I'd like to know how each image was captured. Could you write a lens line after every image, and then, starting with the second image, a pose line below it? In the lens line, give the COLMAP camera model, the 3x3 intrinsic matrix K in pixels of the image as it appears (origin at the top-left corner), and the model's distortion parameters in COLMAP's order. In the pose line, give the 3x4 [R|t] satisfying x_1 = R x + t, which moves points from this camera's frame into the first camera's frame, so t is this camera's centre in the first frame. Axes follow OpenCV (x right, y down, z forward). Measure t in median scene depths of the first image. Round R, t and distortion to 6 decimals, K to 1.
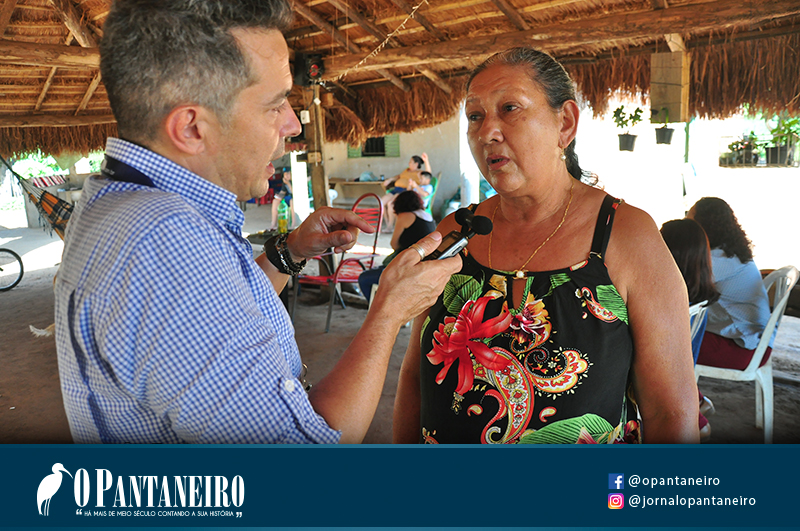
lens RADIAL K [[620.9, 0, 396.8], [0, 620.9, 269.0], [0, 0, 1]] dist [-0.167845, 0.124764]
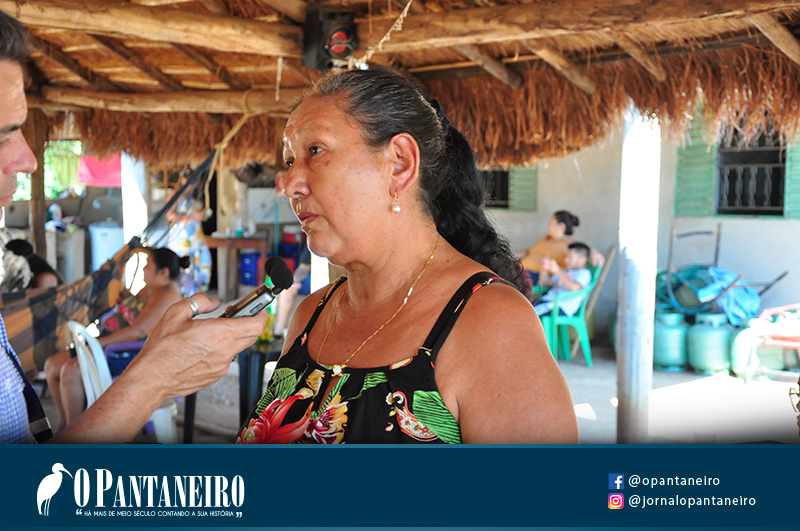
lens RADIAL K [[1287.8, 0, 395.6], [0, 1287.8, 262.6], [0, 0, 1]] dist [0.197925, 0.591496]
pose [[0.988266, 0.054835, -0.142561, 0.105218], [-0.073725, 0.988665, -0.130793, 0.016127], [0.133773, 0.139769, 0.981106, -0.111714]]
